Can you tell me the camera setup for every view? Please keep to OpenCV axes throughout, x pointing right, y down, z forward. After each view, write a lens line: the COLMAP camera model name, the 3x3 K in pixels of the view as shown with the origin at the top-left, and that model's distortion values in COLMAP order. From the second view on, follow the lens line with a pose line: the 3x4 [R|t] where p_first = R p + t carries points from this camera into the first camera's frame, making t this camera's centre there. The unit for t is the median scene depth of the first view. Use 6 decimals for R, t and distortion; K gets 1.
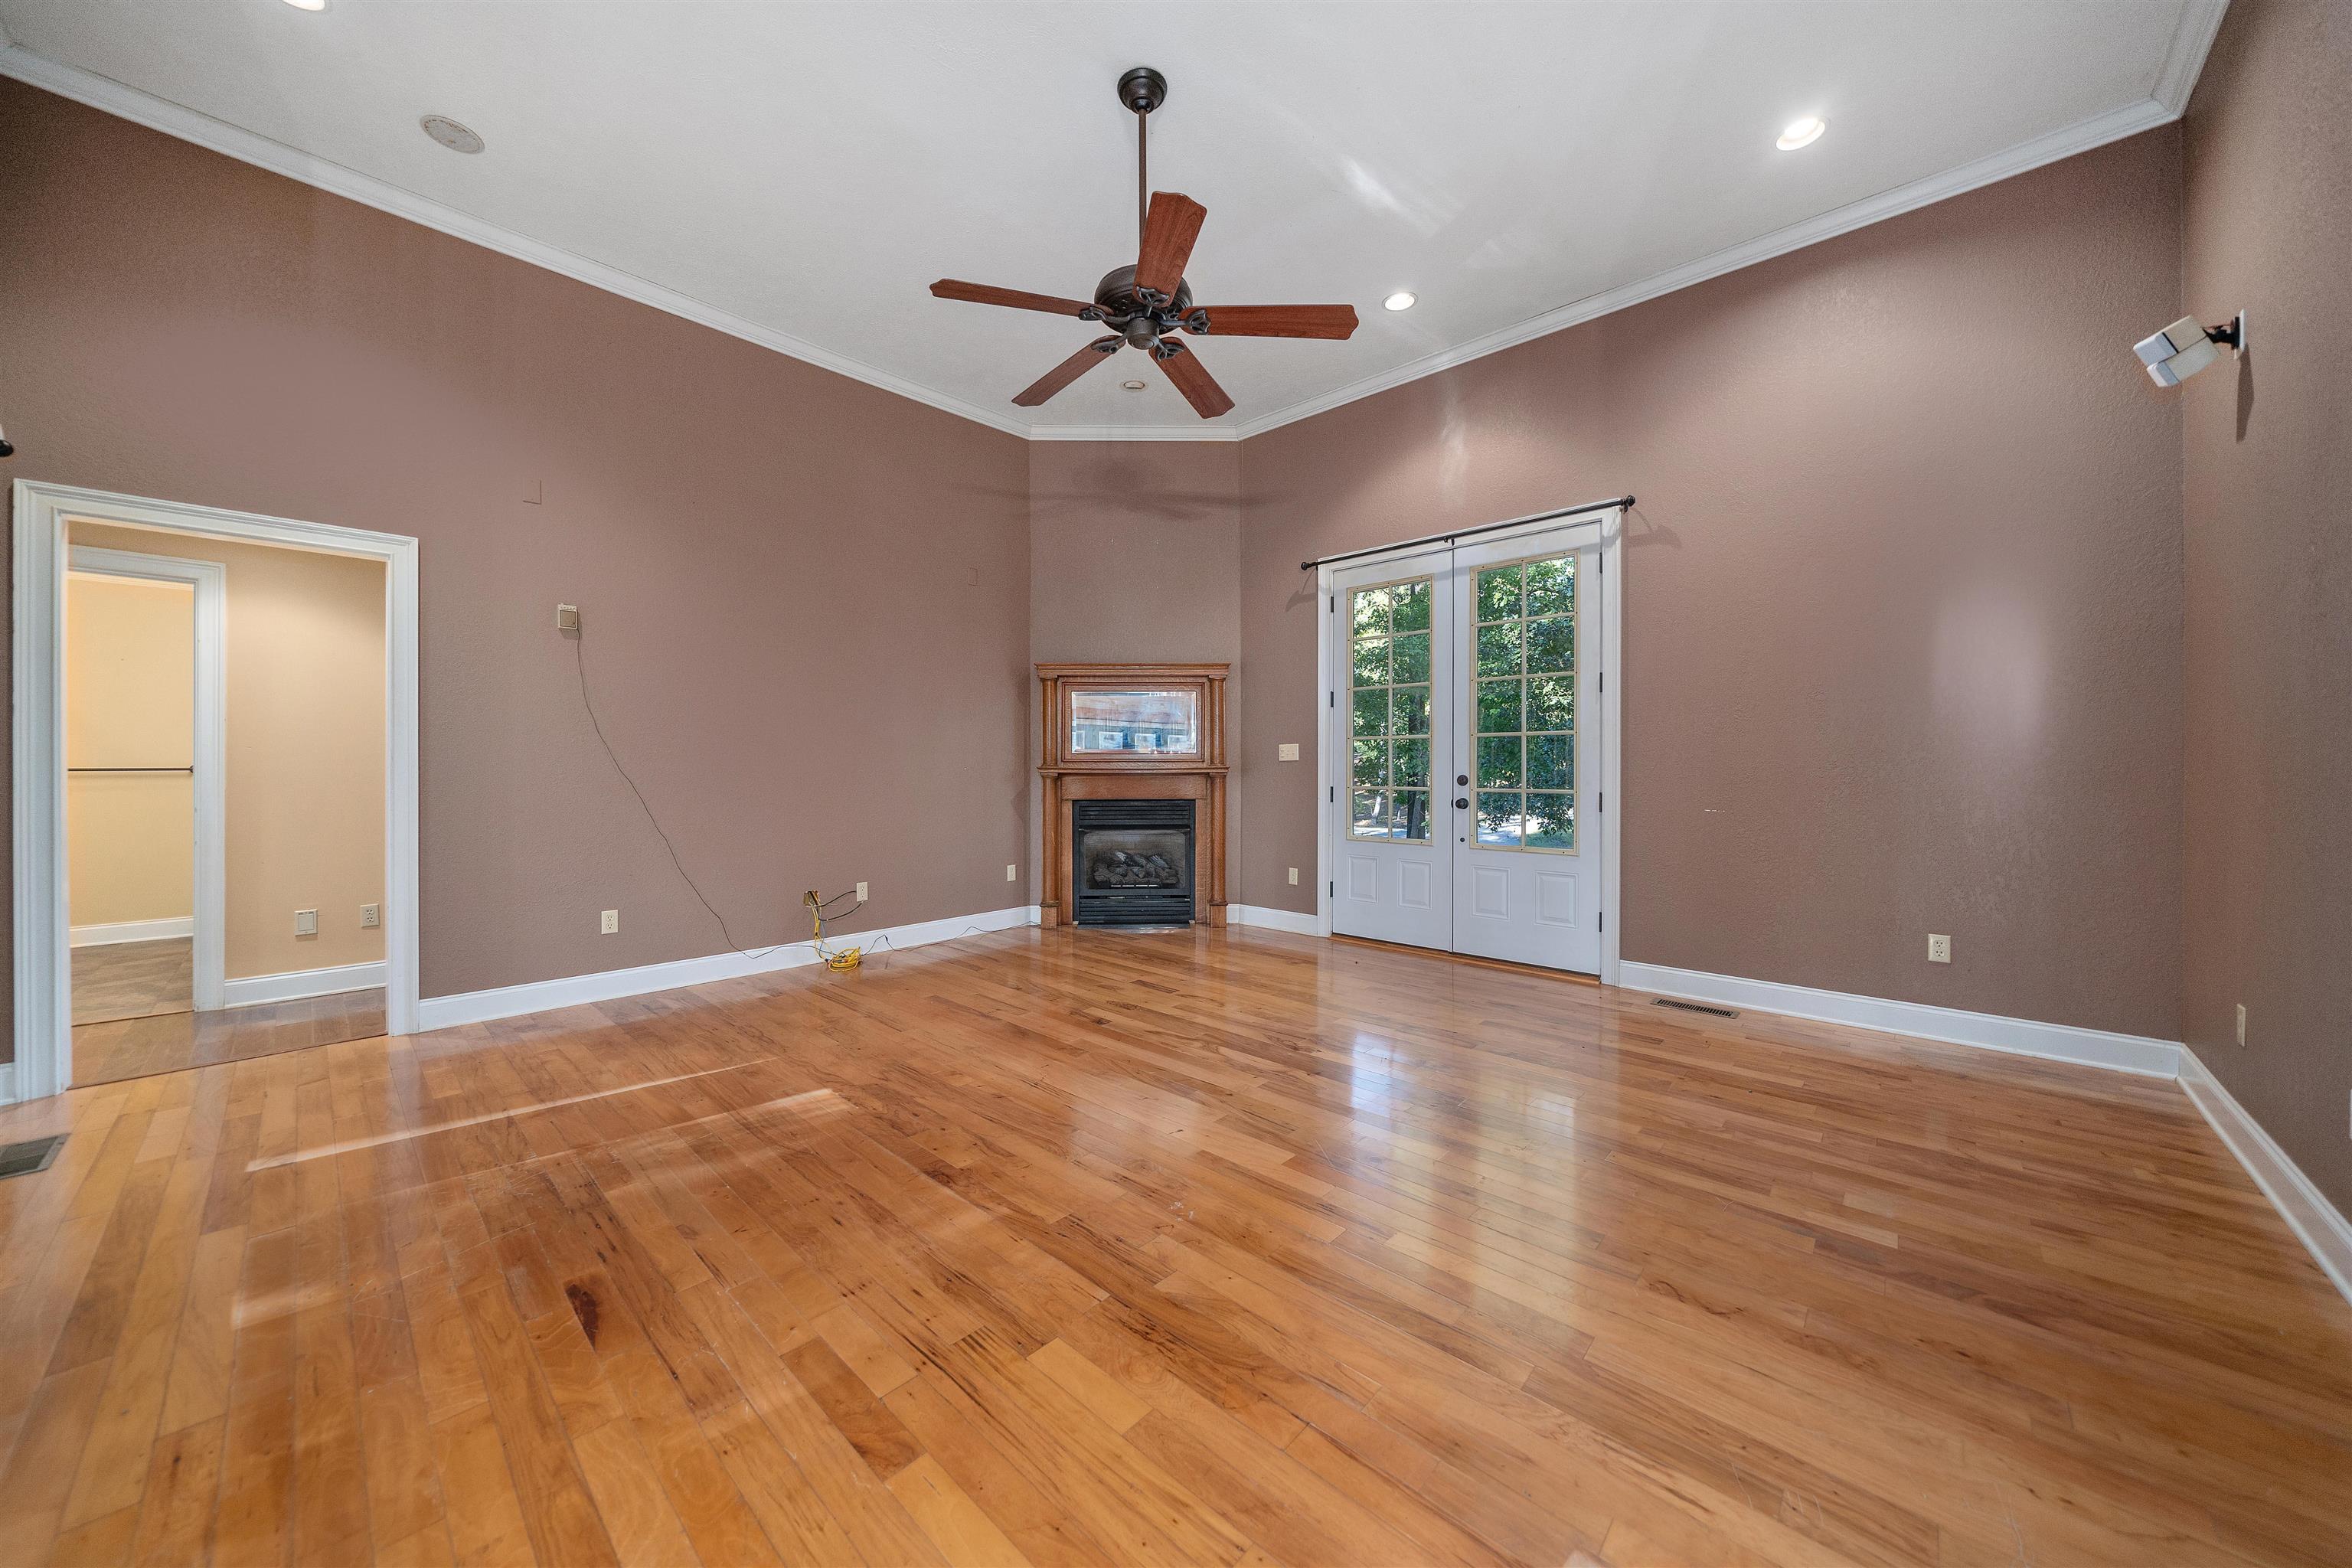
lens RADIAL K [[820.5, 0, 1174.7], [0, 820.5, 767.2], [0, 0, 1]] dist [-0.006803, -0.000102]
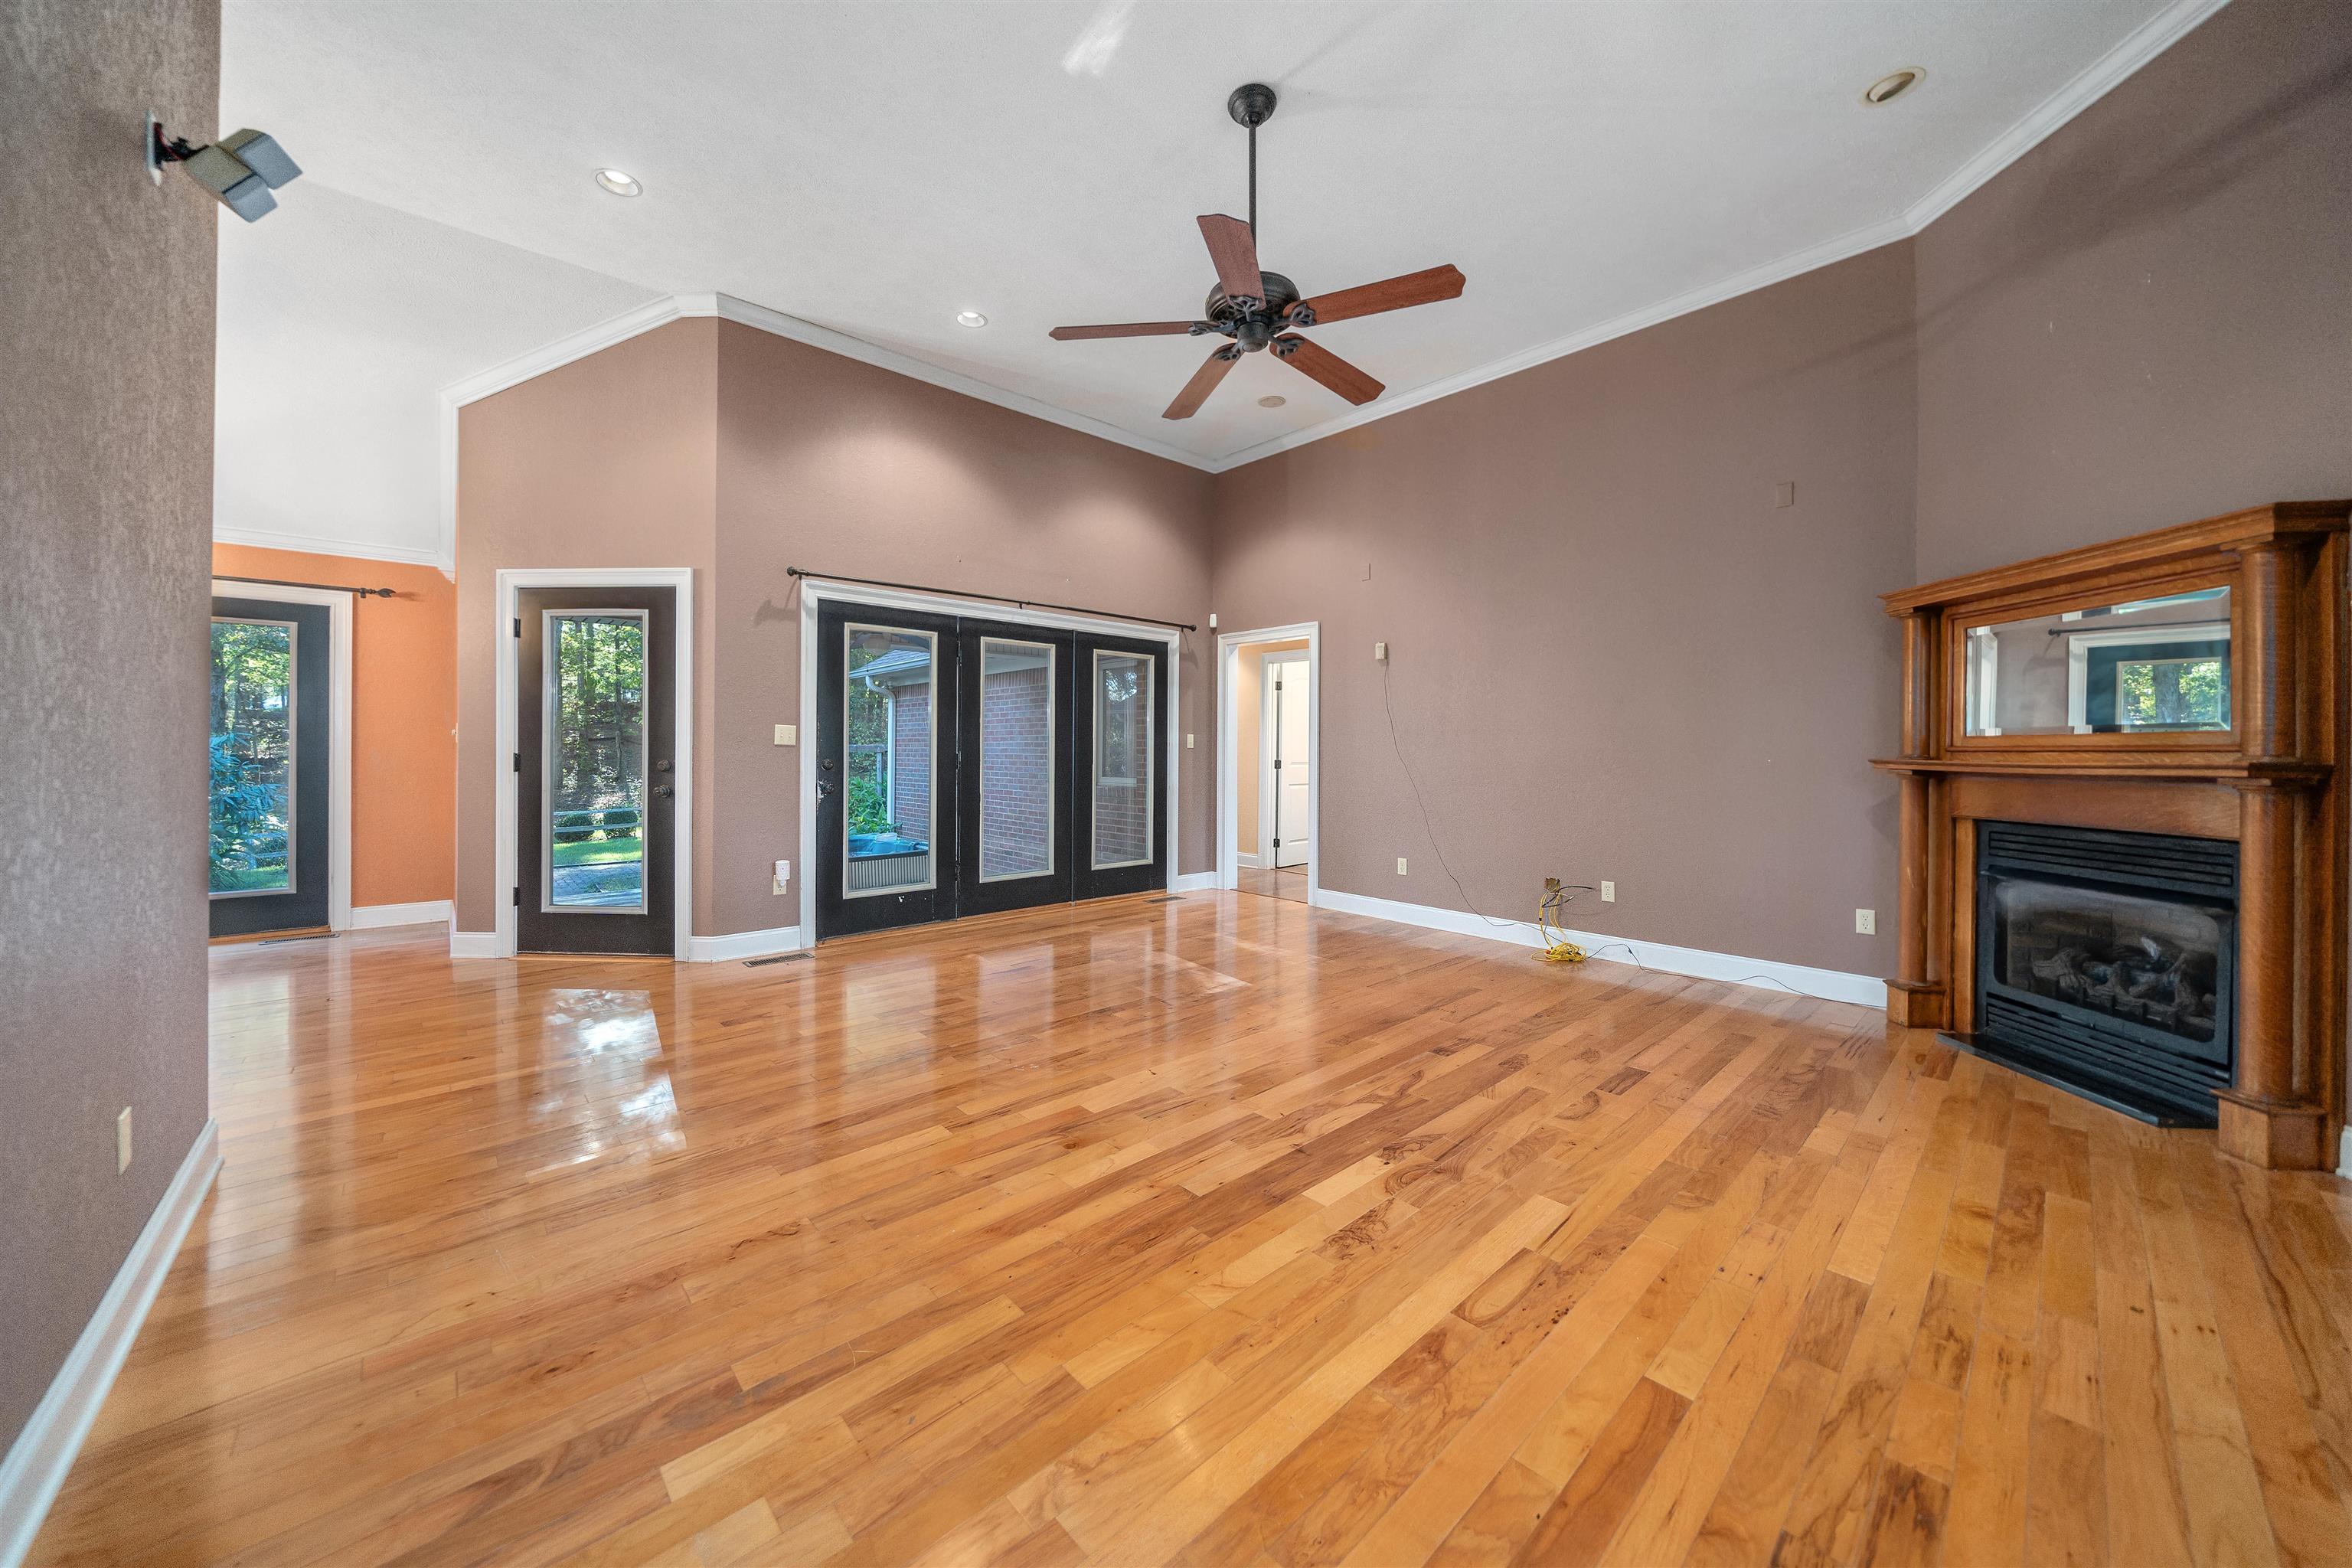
lens RADIAL K [[820.5, 0, 1130.3], [0, 820.5, 749.4], [0, 0, 1]] dist [-0.006803, -0.000102]
pose [[-0.116910, -0.002800, -0.993139, 0.766287], [-0.011630, 0.999931, -0.001450, -0.000890], [0.993074, 0.011381, -0.116935, 0.739351]]
